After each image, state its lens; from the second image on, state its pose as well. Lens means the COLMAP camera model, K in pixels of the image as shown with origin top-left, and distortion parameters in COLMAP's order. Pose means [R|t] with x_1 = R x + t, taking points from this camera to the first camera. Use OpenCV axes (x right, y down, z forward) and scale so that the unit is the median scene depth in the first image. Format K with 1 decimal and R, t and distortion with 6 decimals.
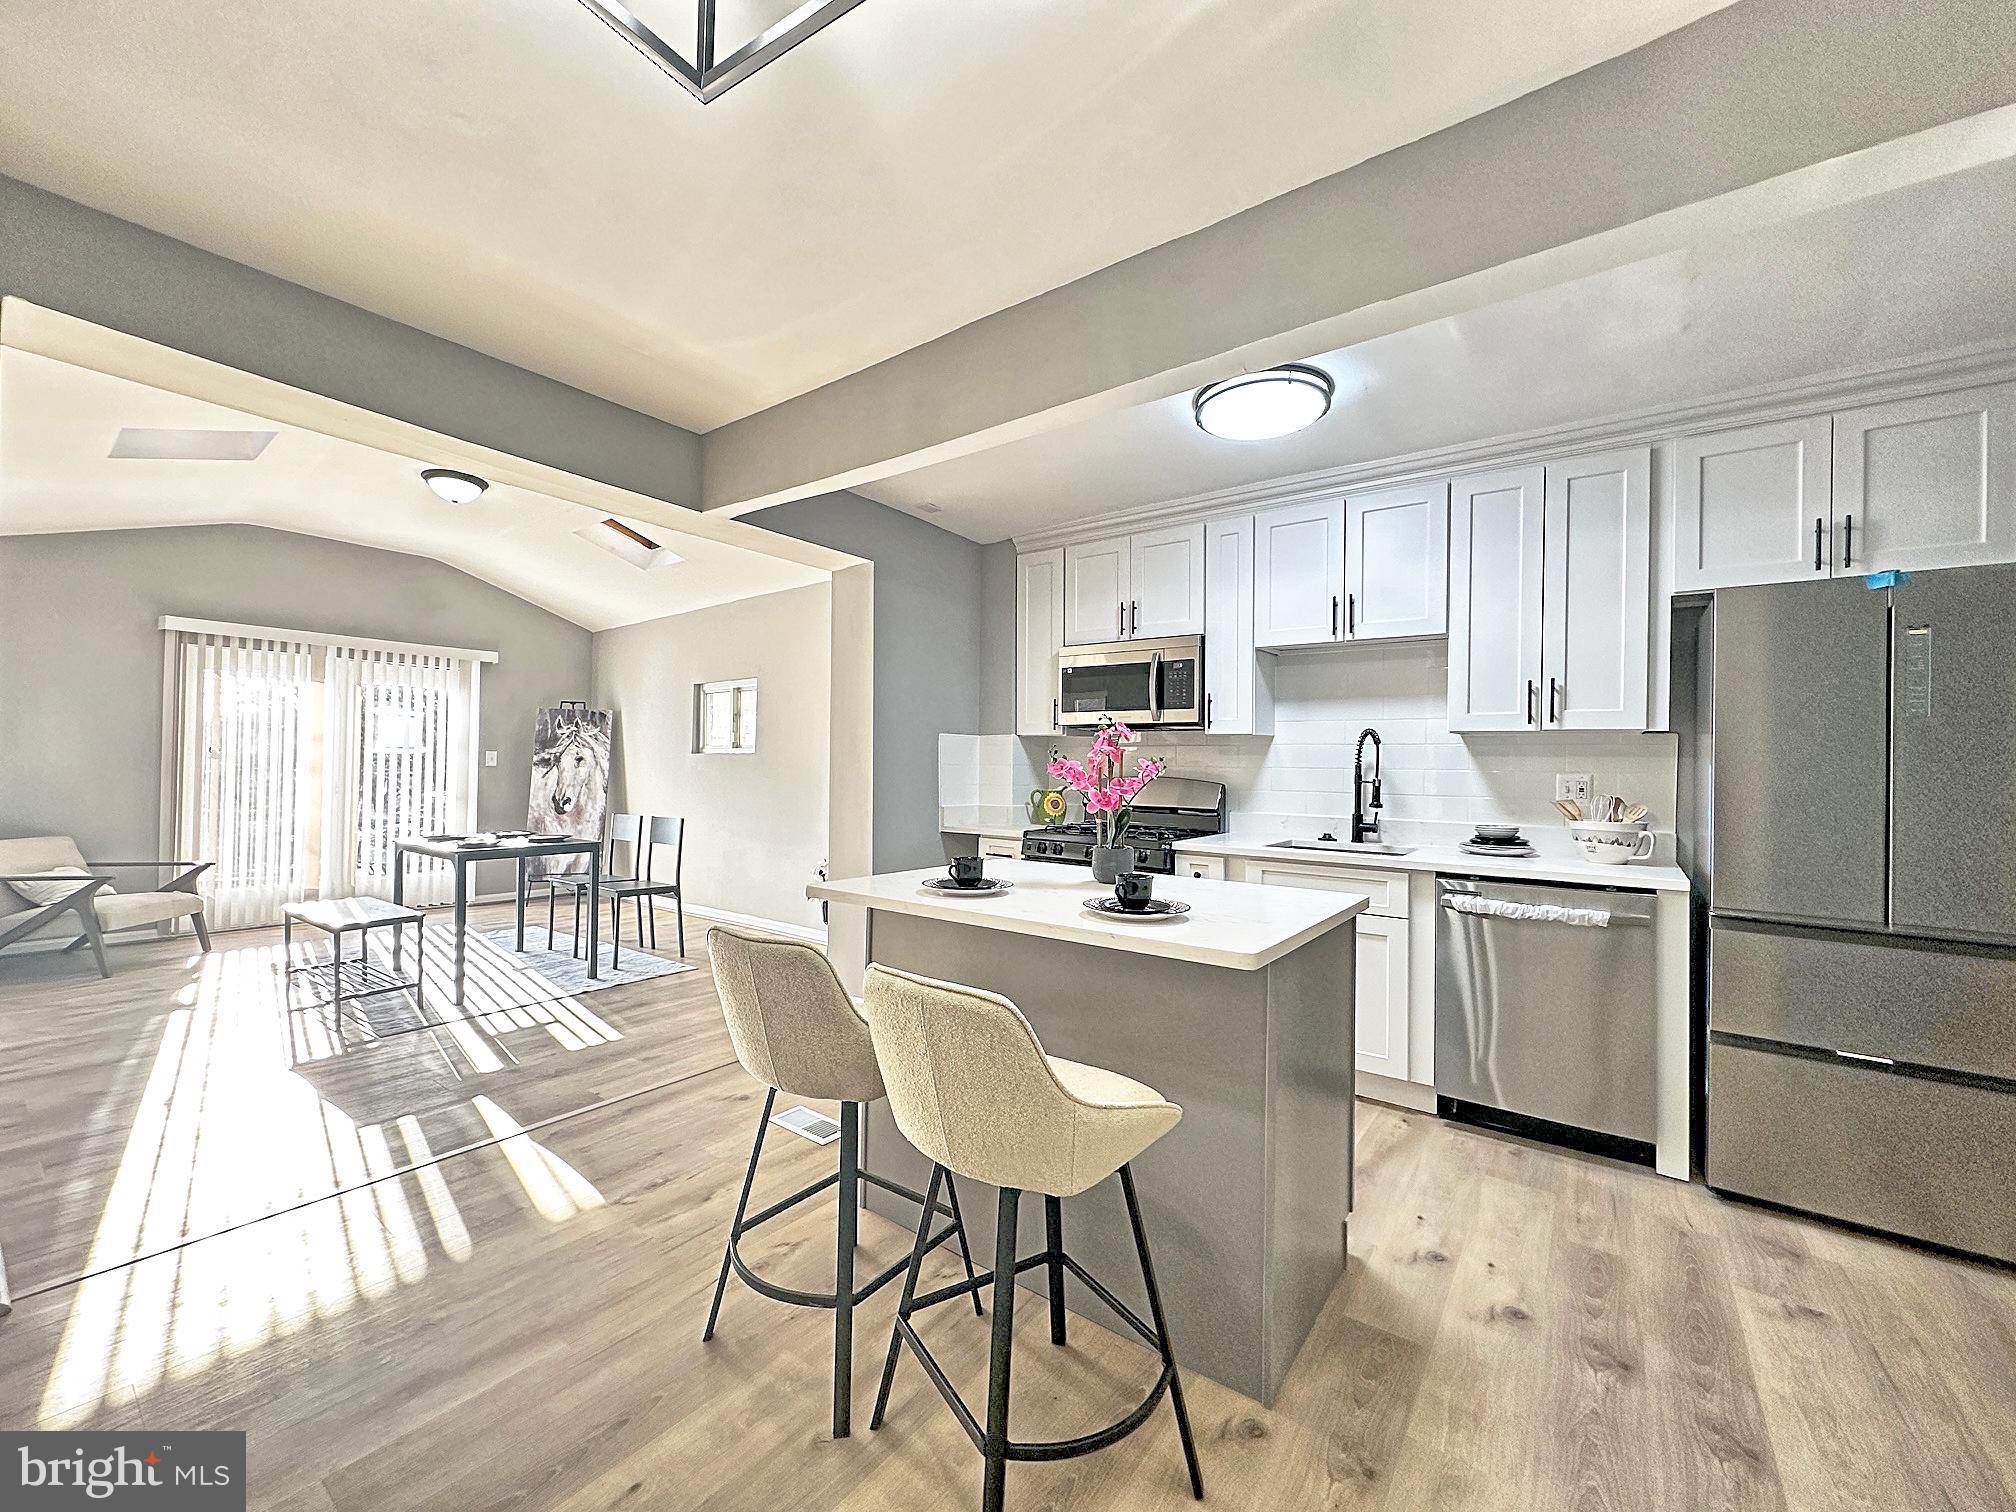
lens RADIAL K [[798.9, 0, 1003.6], [0, 798.9, 755.3], [0, 0, 1]] dist [-0.005272, 0.001558]
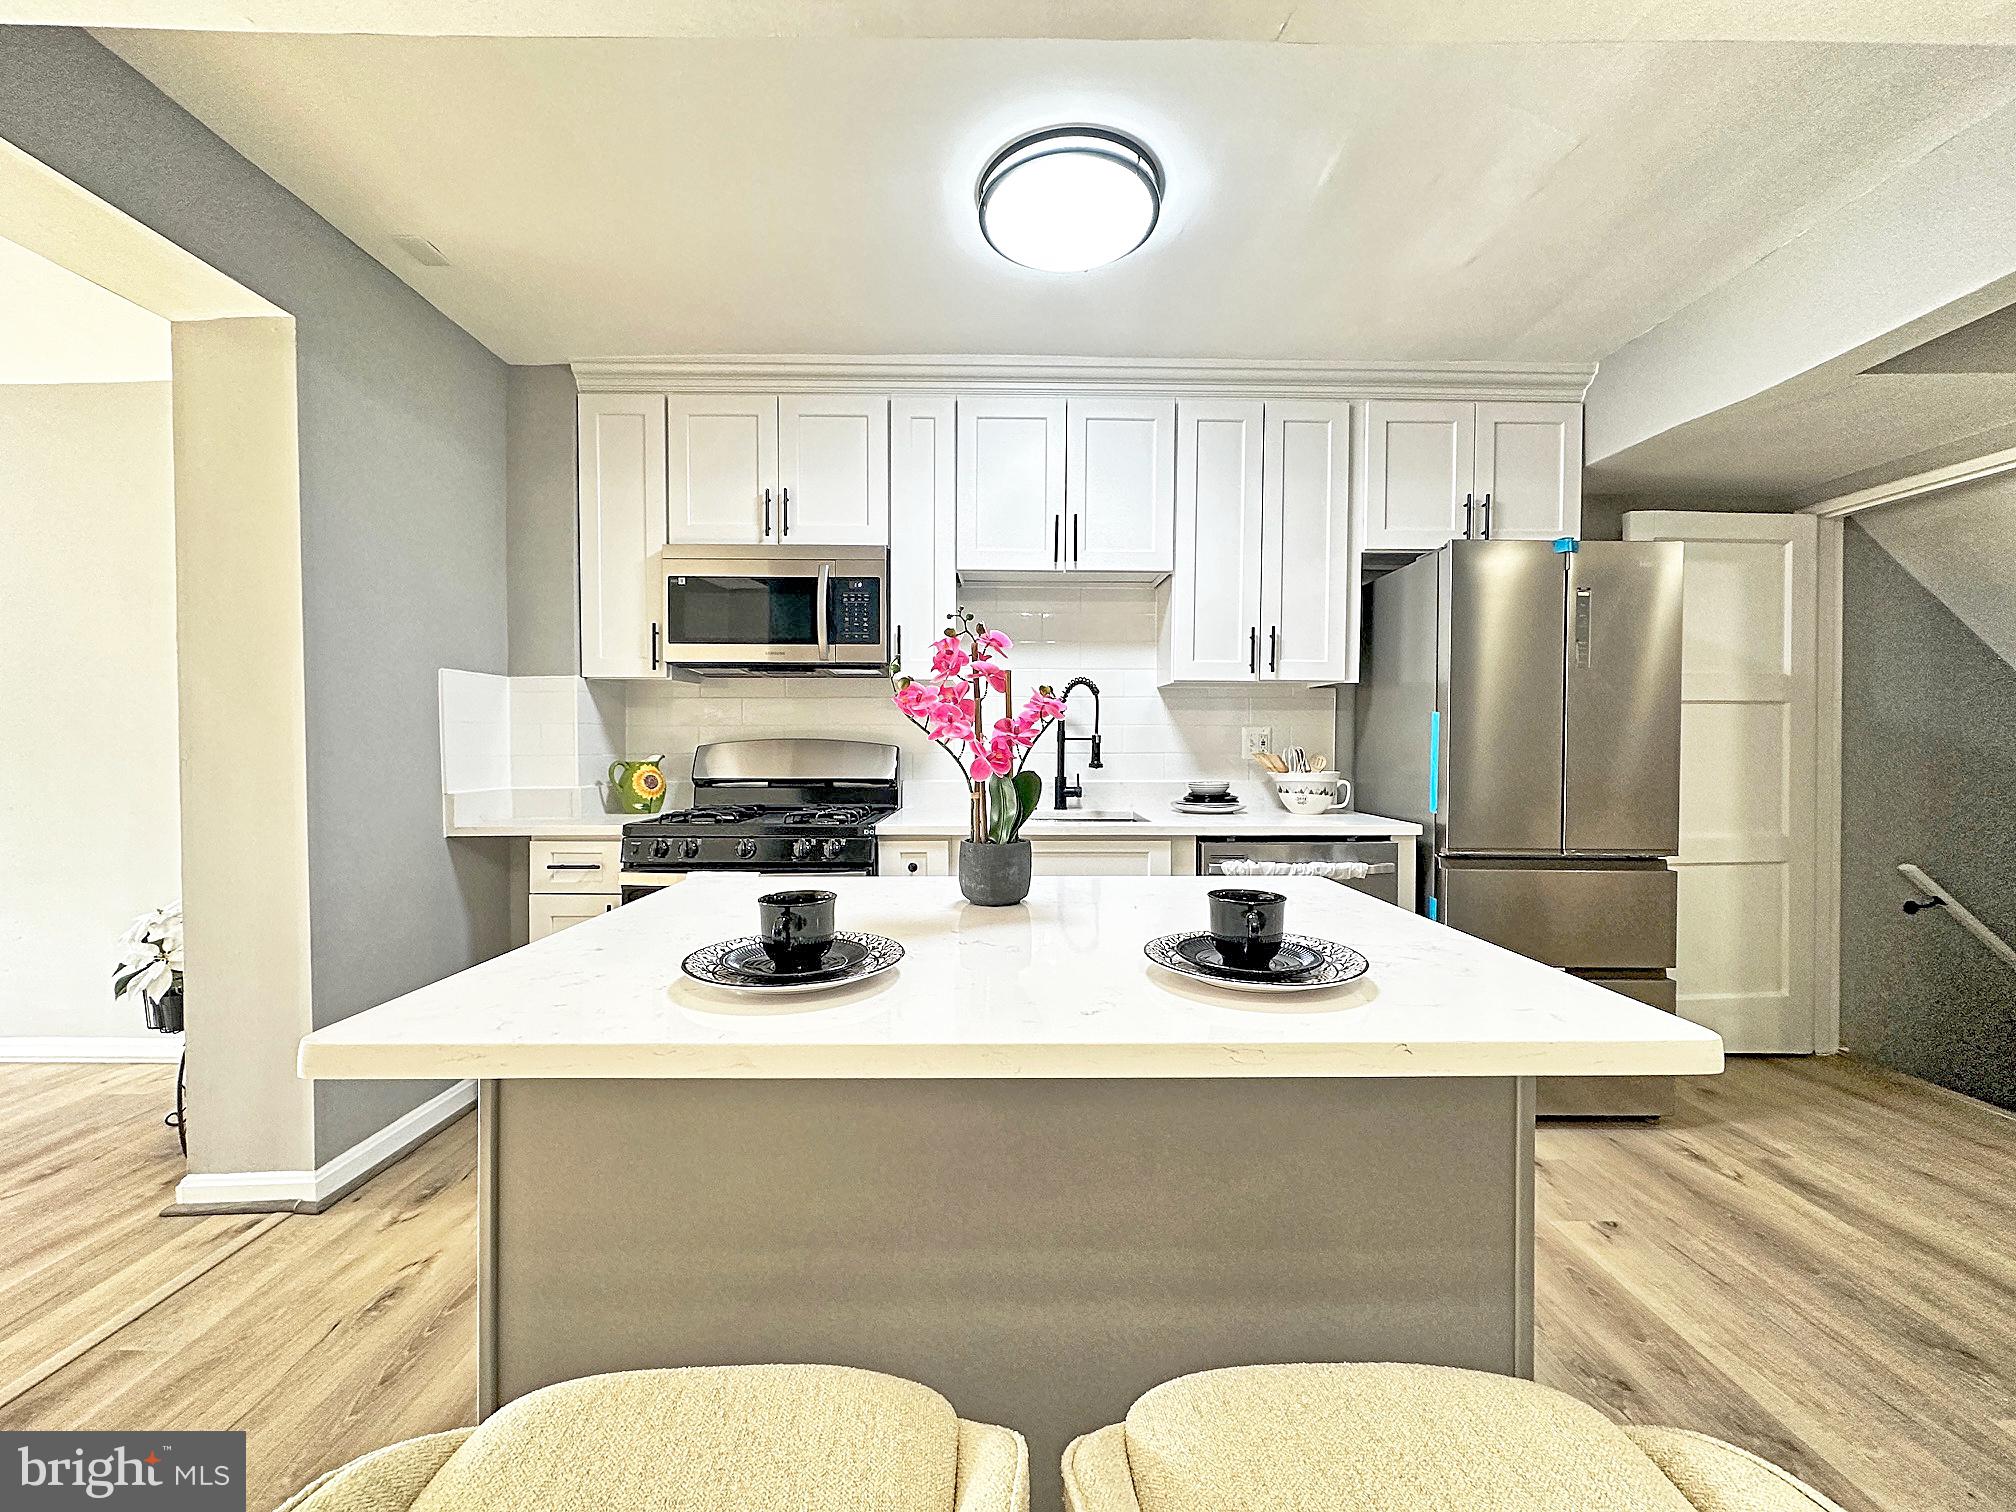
lens RADIAL K [[798.9, 0, 1008.0], [0, 798.9, 757.1], [0, 0, 1]] dist [-0.005272, 0.001558]
pose [[0.794428, -0.021038, 0.606994, -0.111036], [0.002801, 0.999516, 0.030977, 0.022046], [-0.607352, -0.022909, 0.794102, 0.304835]]
